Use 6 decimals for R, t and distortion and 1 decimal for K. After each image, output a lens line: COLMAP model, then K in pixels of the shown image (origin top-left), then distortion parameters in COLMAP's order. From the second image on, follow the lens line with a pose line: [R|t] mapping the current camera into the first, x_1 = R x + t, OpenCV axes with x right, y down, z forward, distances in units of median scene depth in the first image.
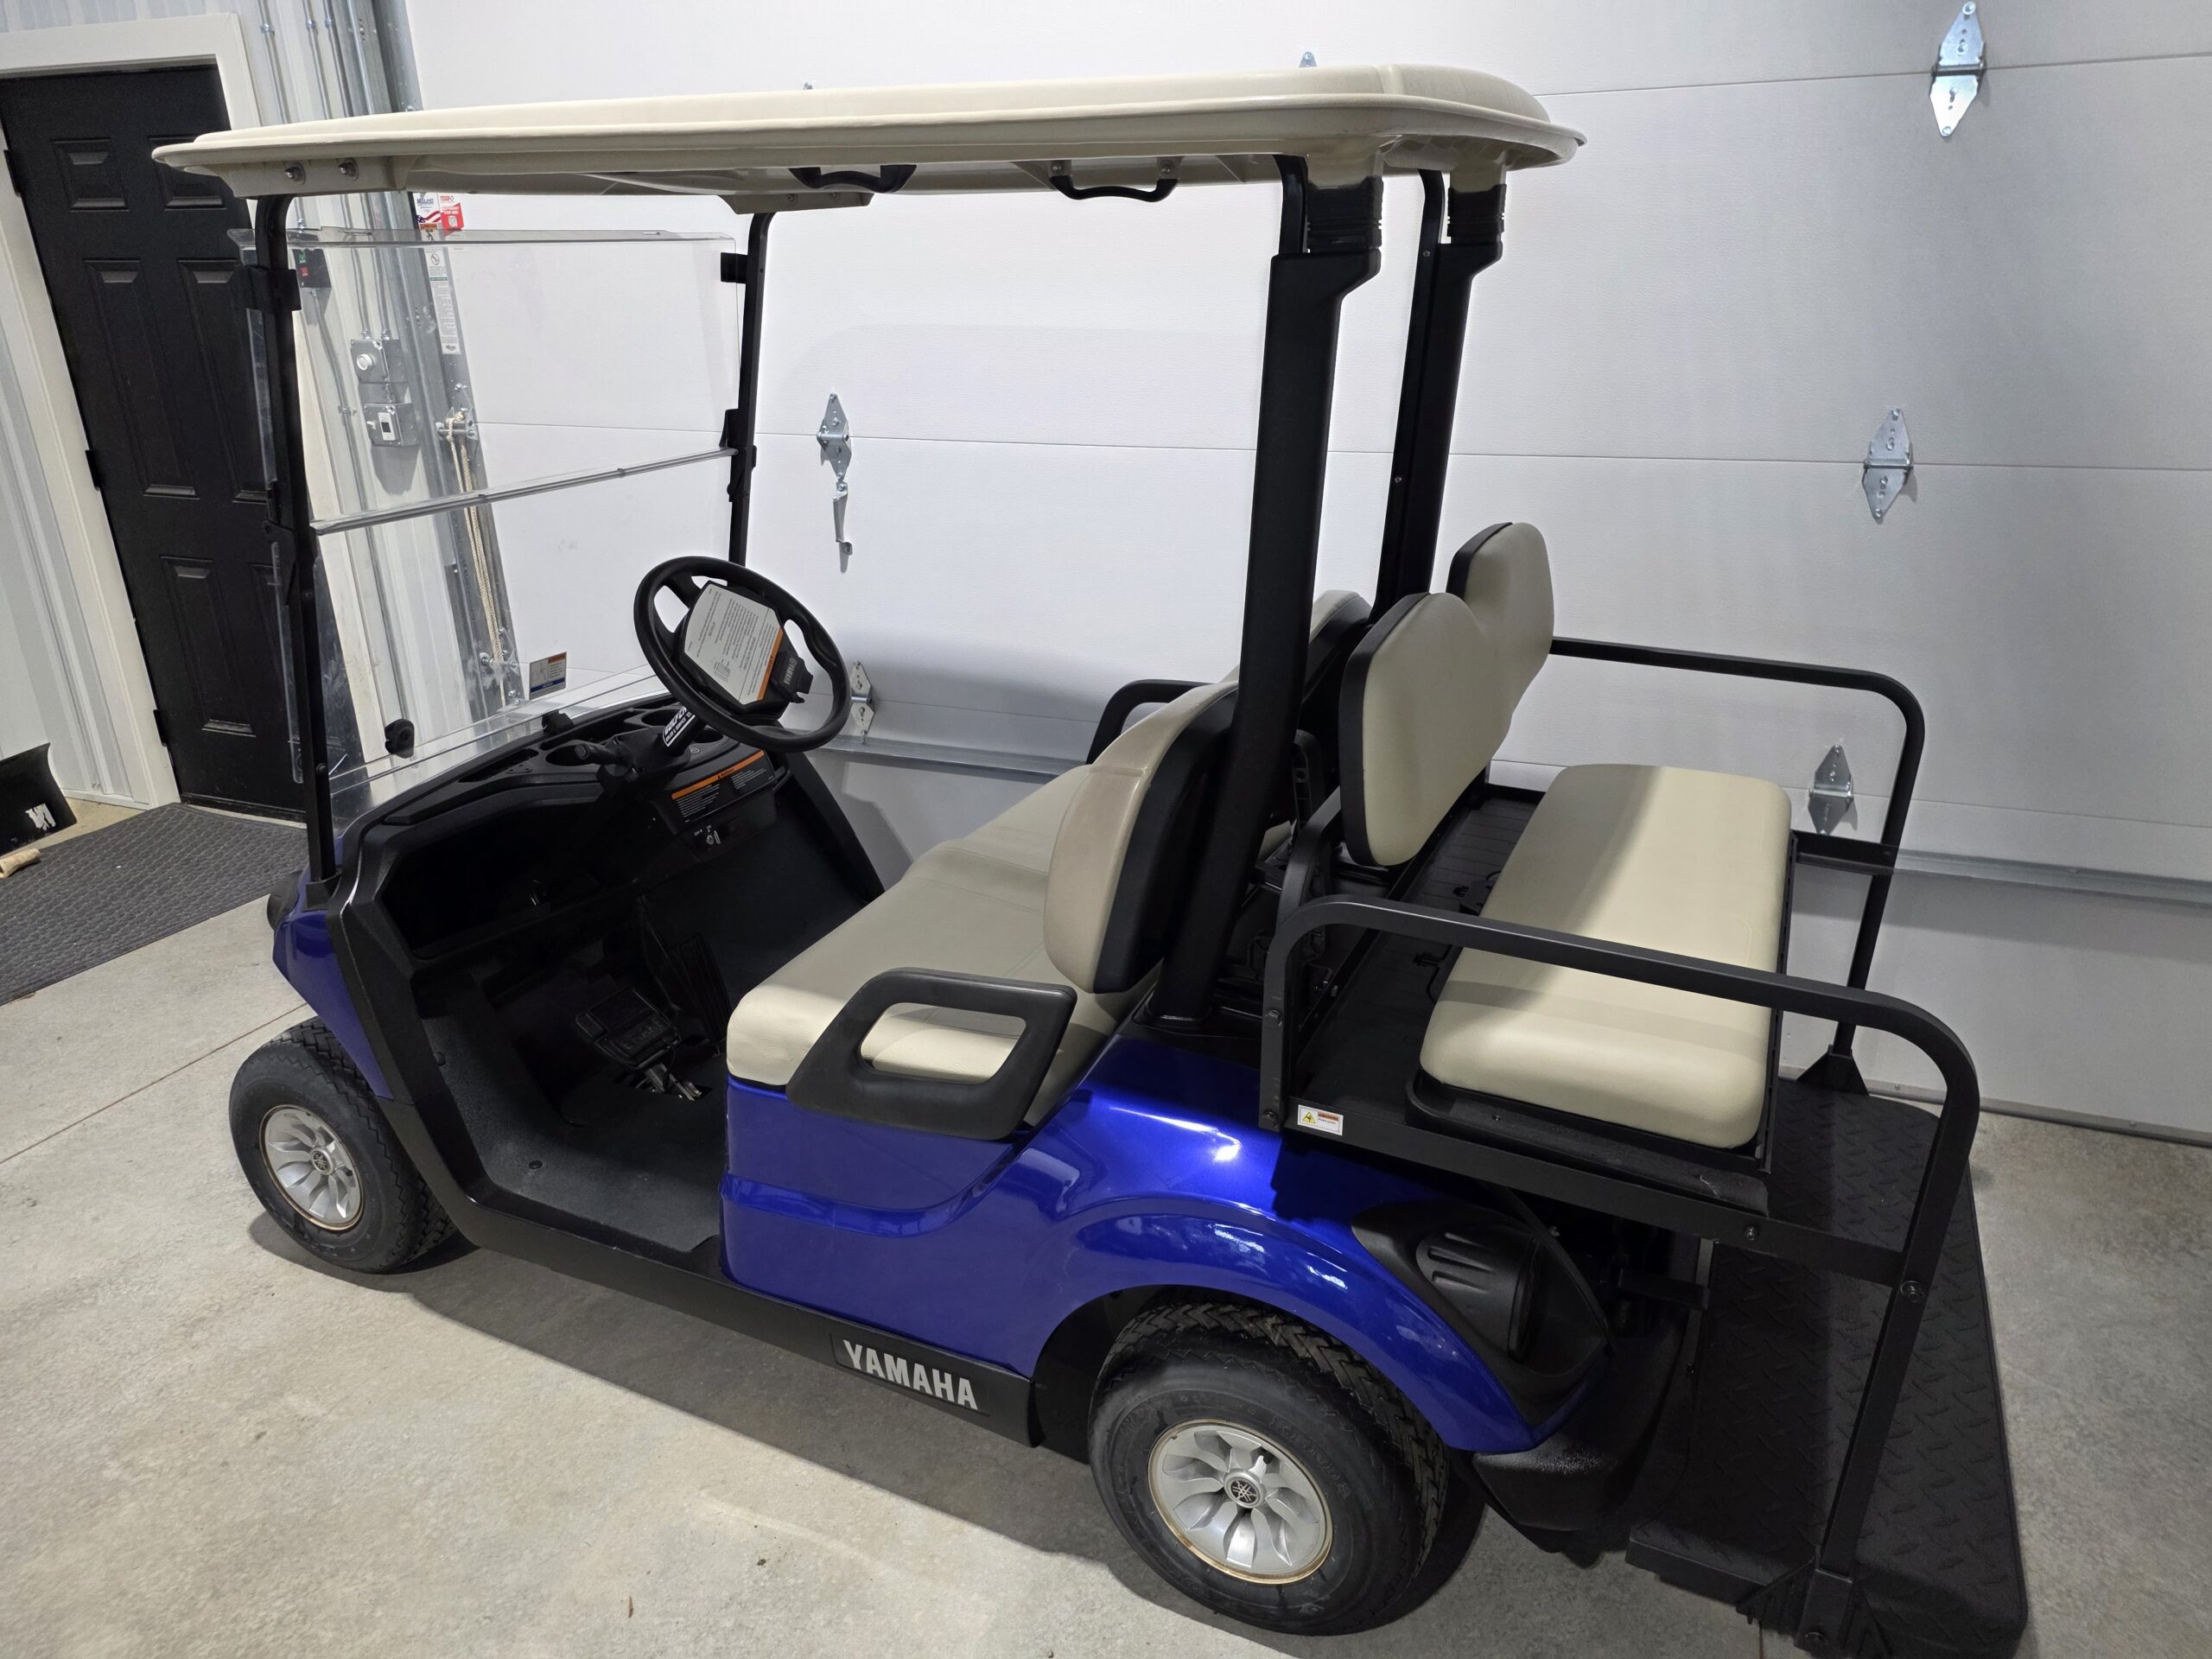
lens RADIAL K [[1495.0, 0, 1129.9], [0, 1495.0, 835.4], [0, 0, 1]] dist [0.029909, 0.001359]
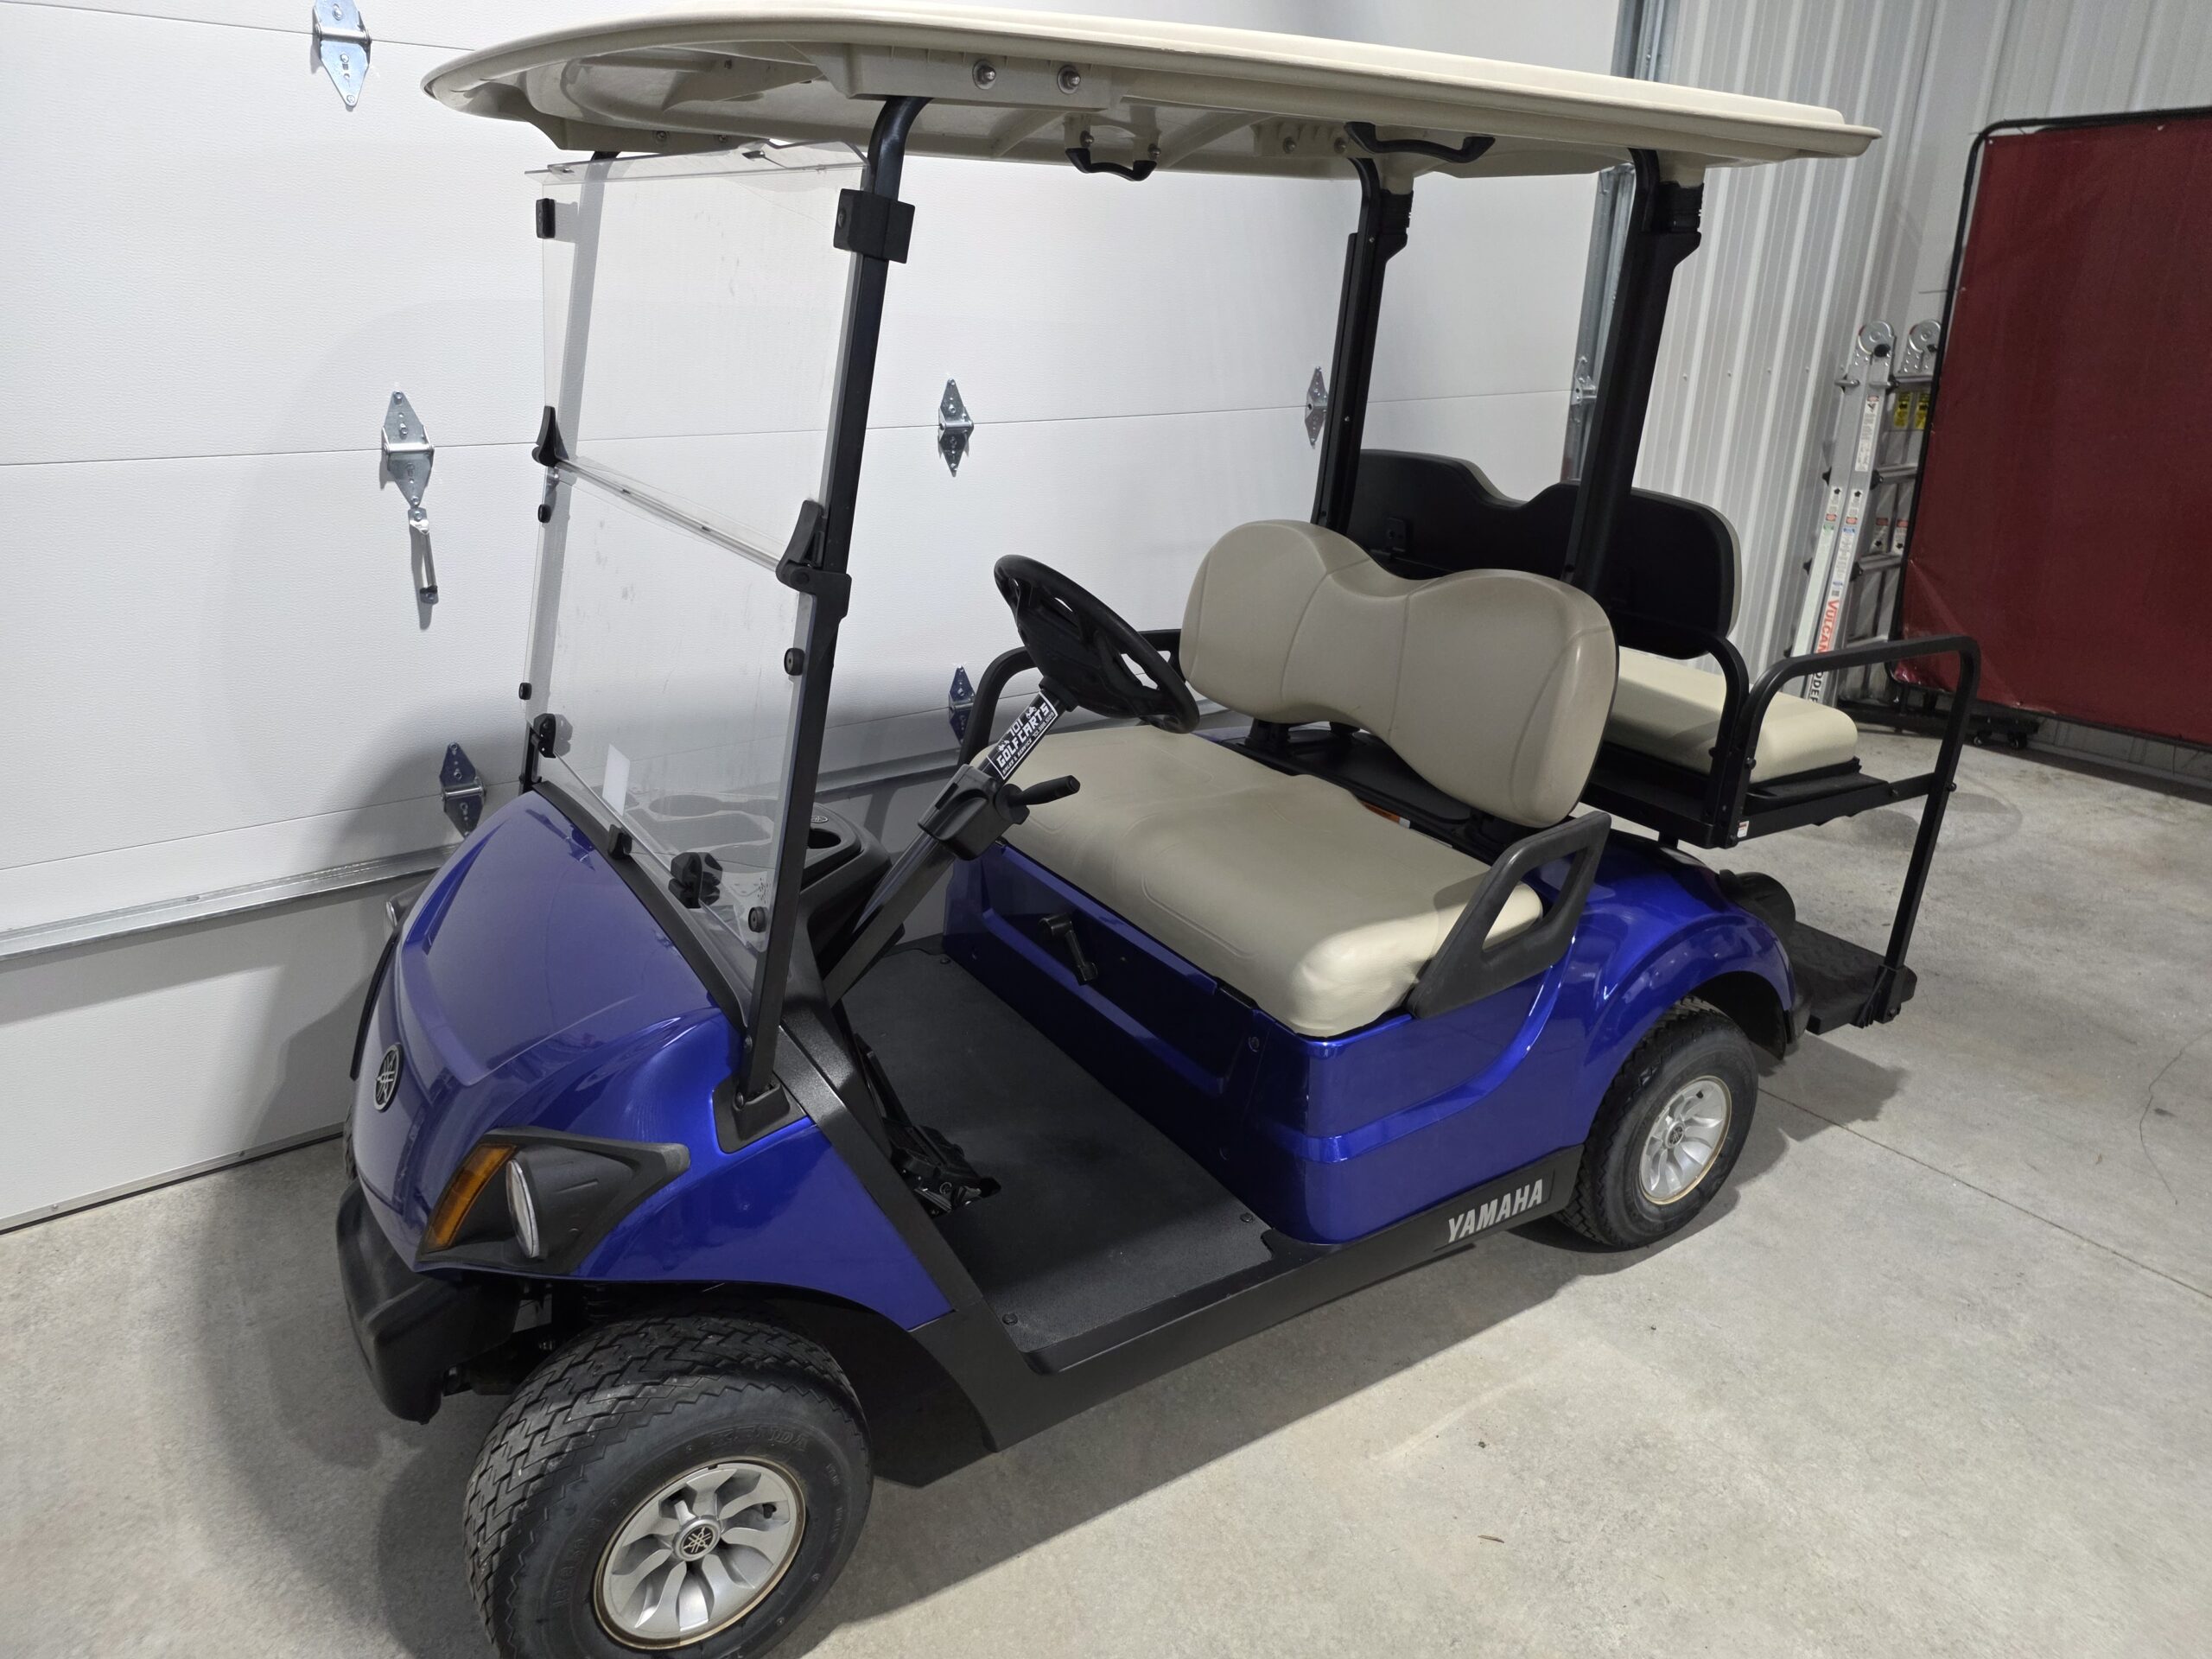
lens RADIAL K [[1497.6, 0, 1109.7], [0, 1497.6, 814.6], [0, 0, 1]] dist [0.031219, -0.005032]
pose [[0.522321, -0.268966, 0.809221, -1.031361], [0.282138, 0.950018, 0.133655, -0.144860], [-0.804723, 0.158501, 0.572100, 0.486797]]
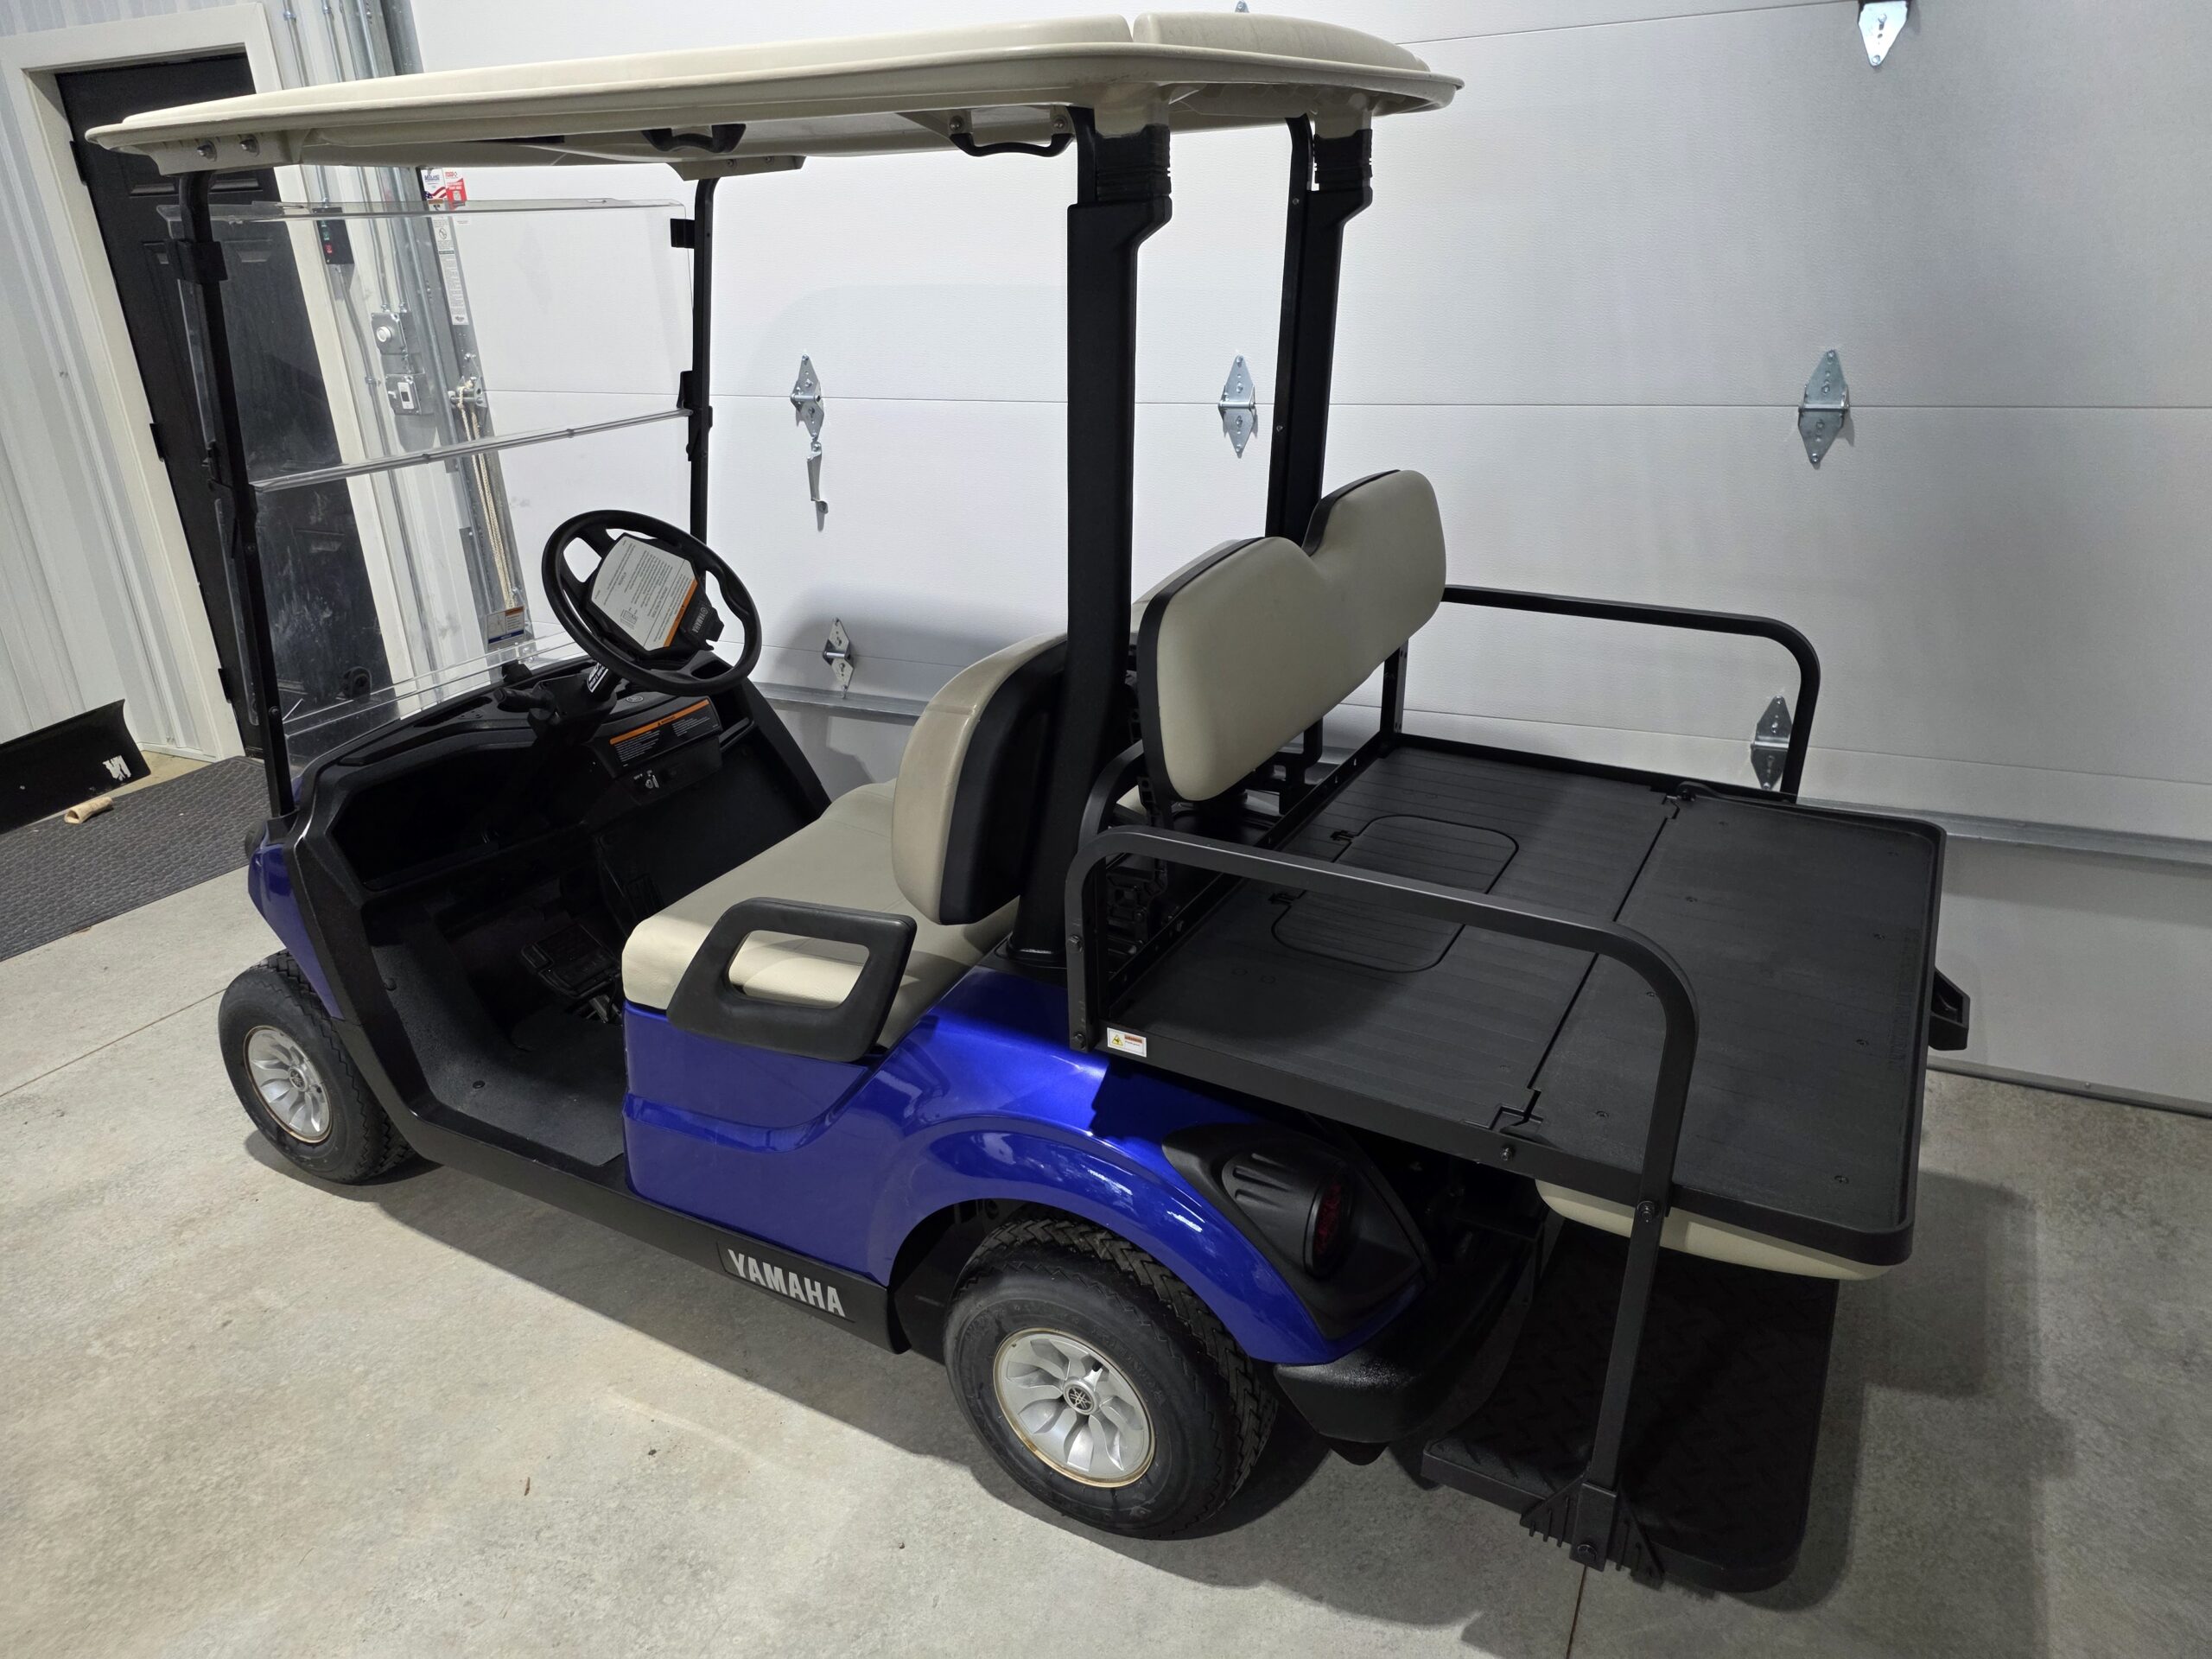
lens RADIAL K [[1495.7, 0, 1110.7], [0, 1495.7, 841.4], [0, 0, 1]] dist [0.038100, -0.006601]
pose [[0.996515, 0.008824, -0.082943, 0.151393], [-0.006846, 0.999686, 0.024109, 0.018728], [0.083130, -0.023457, 0.996263, -0.027765]]
